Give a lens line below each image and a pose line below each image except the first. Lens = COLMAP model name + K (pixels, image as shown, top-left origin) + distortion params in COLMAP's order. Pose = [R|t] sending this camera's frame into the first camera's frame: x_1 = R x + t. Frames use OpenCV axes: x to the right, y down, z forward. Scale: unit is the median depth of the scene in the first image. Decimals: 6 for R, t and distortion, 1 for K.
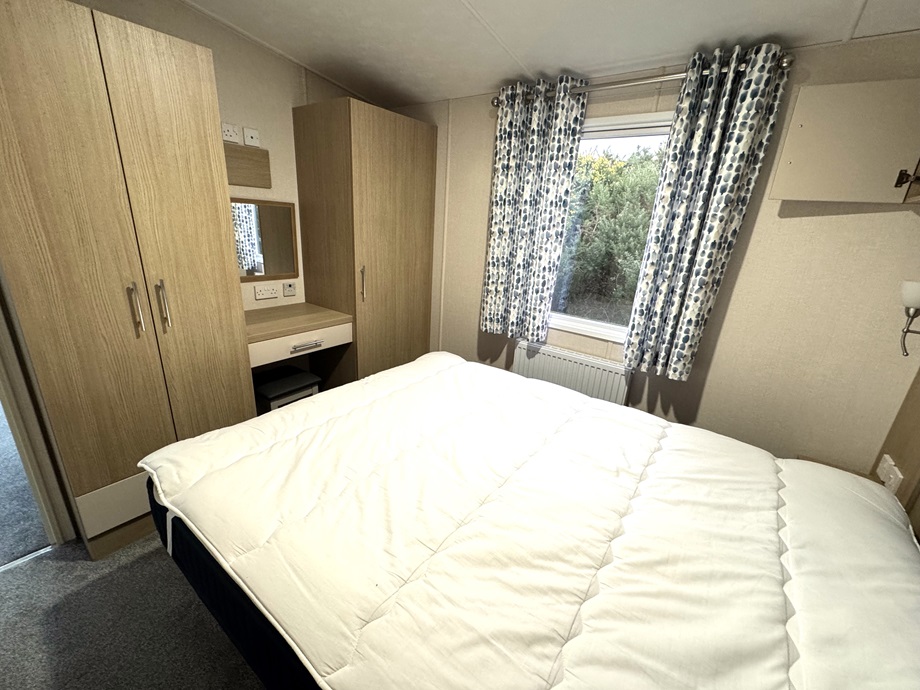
lens RADIAL K [[385.0, 0, 460.0], [0, 385.0, 345.0], [0, 0, 1]] dist [0.000188, 0.000069]
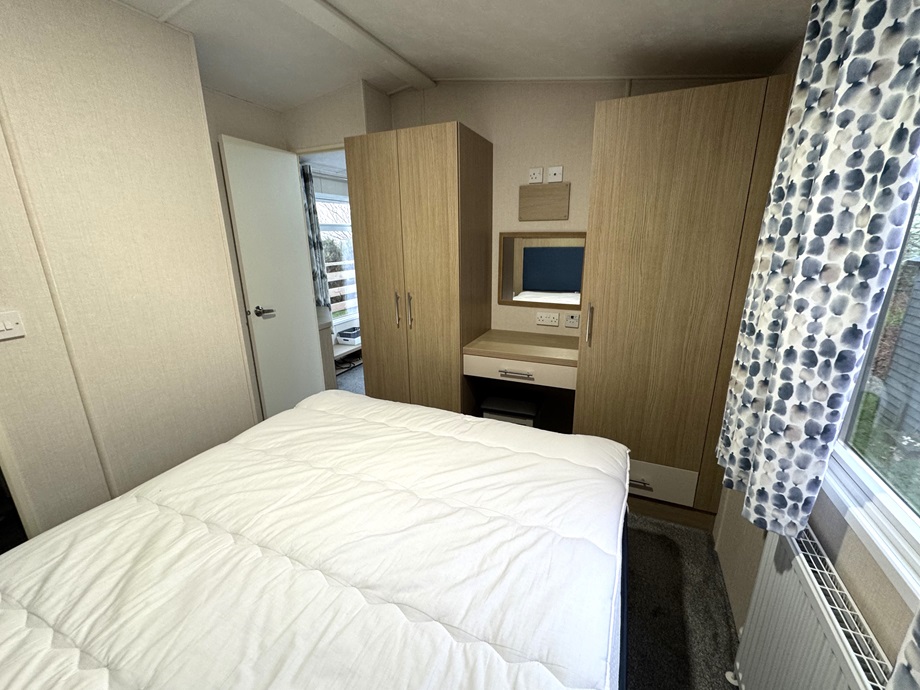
lens RADIAL K [[385.0, 0, 460.0], [0, 385.0, 345.0], [0, 0, 1]] dist [0.000188, 0.000069]
pose [[0.217389, 0.203378, -0.954662, 0.522922], [-0.279440, 0.950082, 0.138770, -0.172249], [0.935230, 0.236604, 0.263369, 0.605011]]
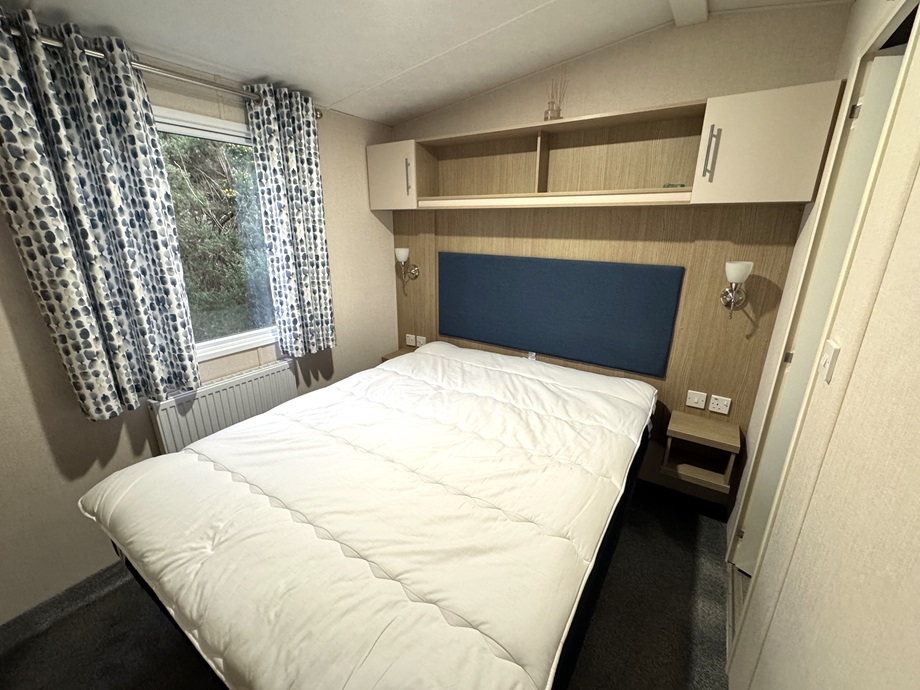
lens RADIAL K [[390.1, 0, 460.0], [0, 390.1, 345.0], [0, 0, 1]] dist [-0.001023, 0.000080]
pose [[-0.058735, -0.355371, 0.932878, -0.598697], [0.304959, 0.883432, 0.355735, -0.222148], [-0.950553, 0.305384, 0.056485, 0.461312]]
